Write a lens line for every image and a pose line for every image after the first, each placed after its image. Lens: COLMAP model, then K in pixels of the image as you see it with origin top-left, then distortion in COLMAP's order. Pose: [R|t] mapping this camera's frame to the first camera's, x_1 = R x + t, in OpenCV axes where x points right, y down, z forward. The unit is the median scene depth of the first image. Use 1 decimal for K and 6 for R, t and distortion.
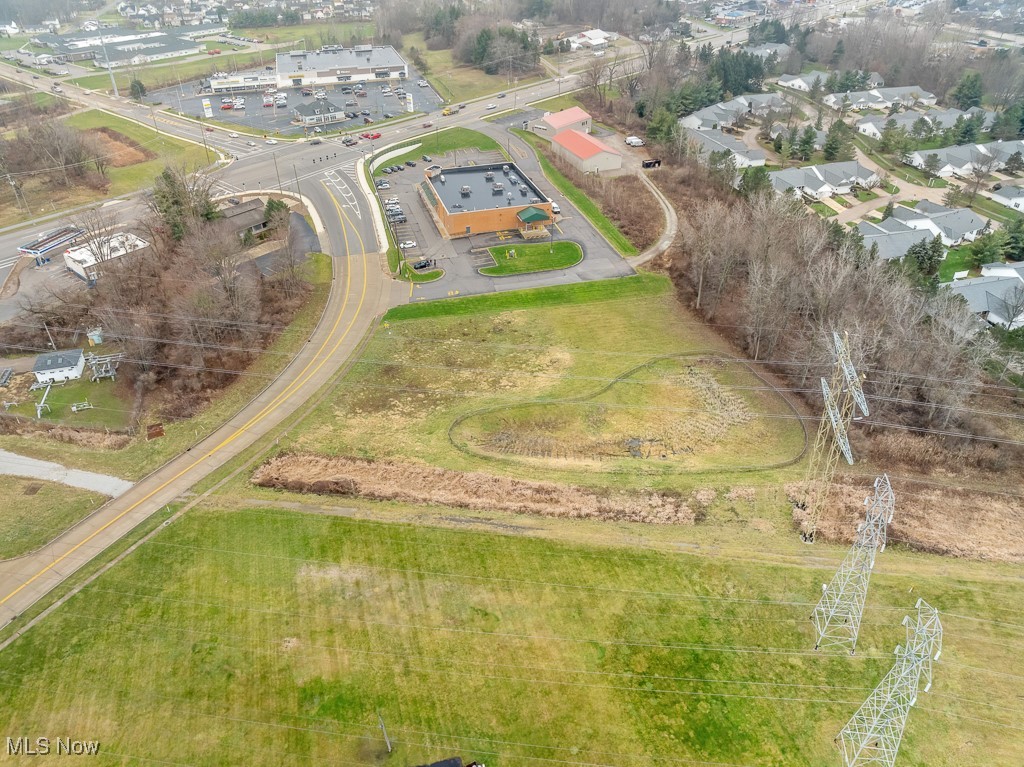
lens RADIAL K [[723.7, 0, 511.0], [0, 723.7, 380.0], [0, 0, 1]] dist [-0.042599, 0.008629]
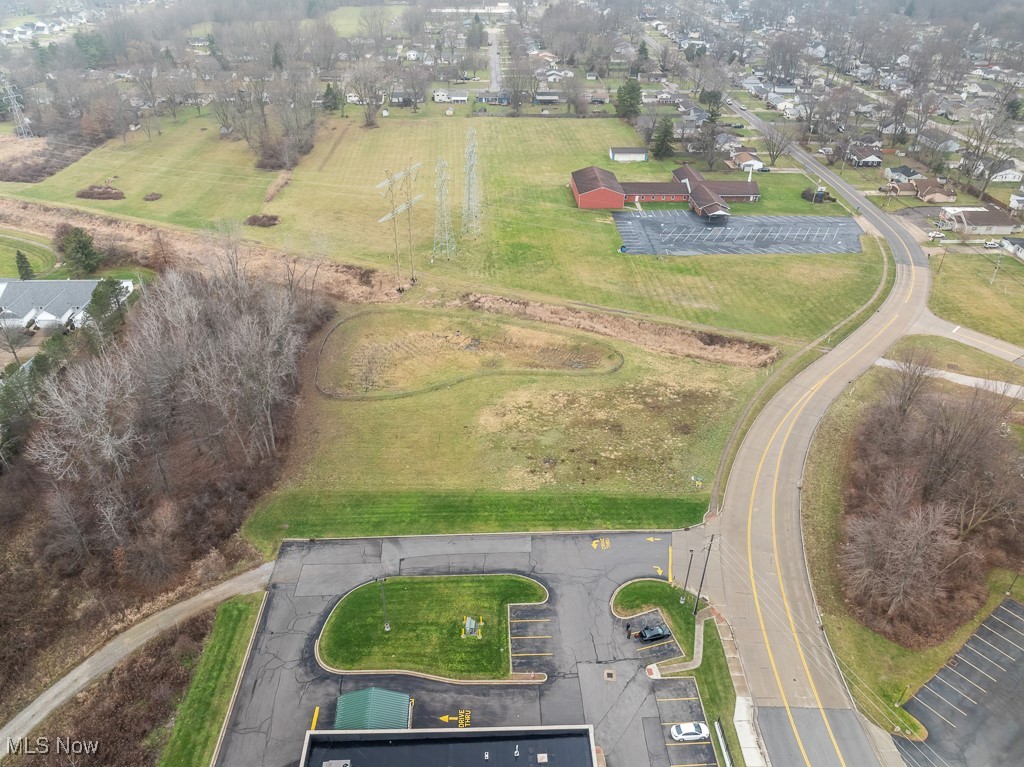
lens RADIAL K [[723.7, 0, 511.0], [0, 723.7, 380.0], [0, 0, 1]] dist [-0.042599, 0.008629]
pose [[-0.970528, -0.135638, 0.199193, -0.137153], [0.131145, 0.396185, 0.908756, -0.936955], [-0.202180, 0.908097, -0.366721, 1.403919]]
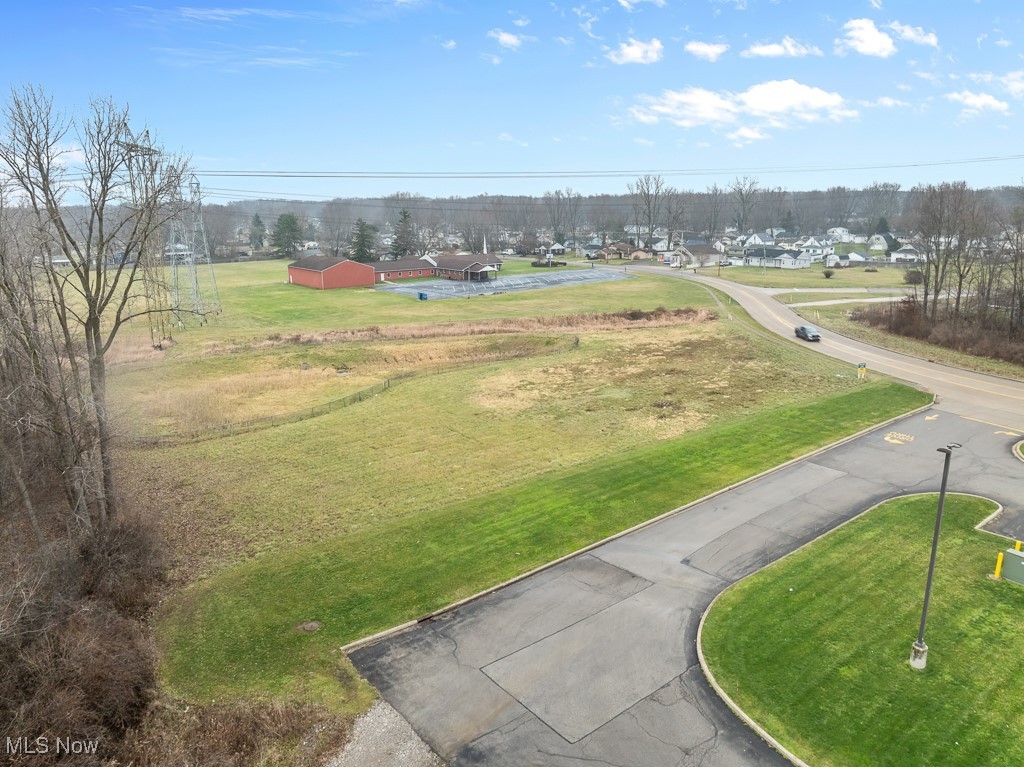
lens RADIAL K [[723.7, 0, 511.0], [0, 723.7, 380.0], [0, 0, 1]] dist [-0.042599, 0.008629]
pose [[-0.930263, 0.104514, -0.351694, 0.255997], [-0.190925, 0.680655, 0.707288, -0.429557], [0.313304, 0.725110, -0.613234, 1.422336]]
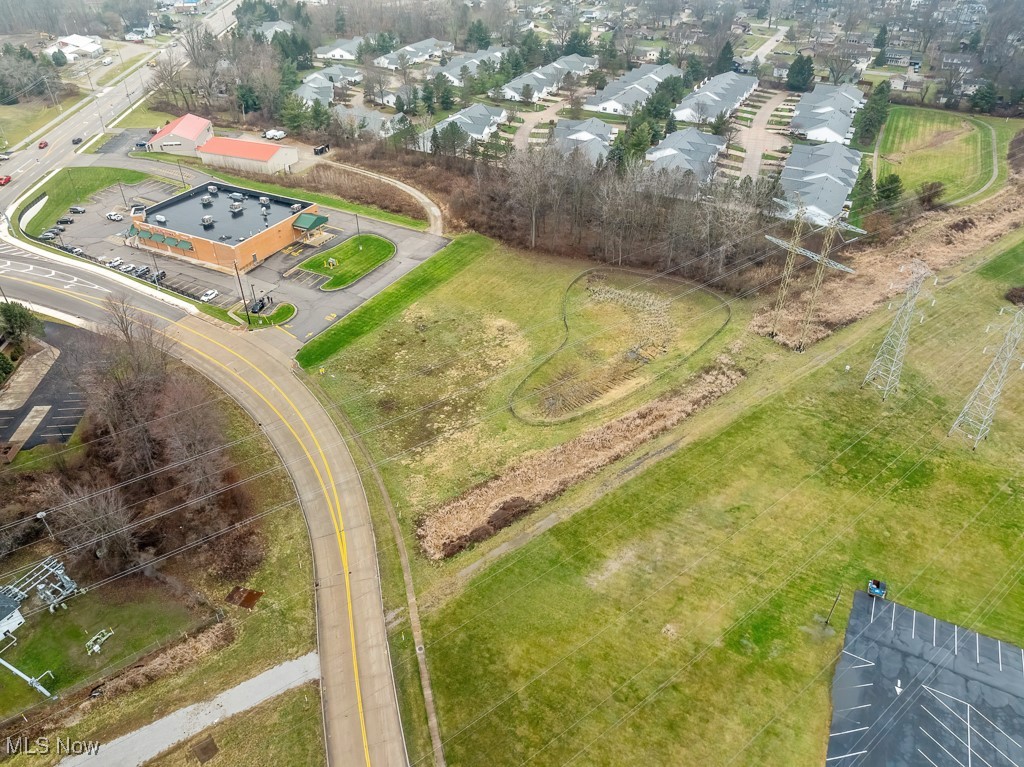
lens RADIAL K [[723.7, 0, 511.0], [0, 723.7, 380.0], [0, 0, 1]] dist [-0.042599, 0.008629]
pose [[0.688965, -0.415919, 0.593582, -0.619360], [0.404235, 0.900263, 0.161617, -0.131584], [-0.601600, 0.128598, 0.788378, 0.210752]]
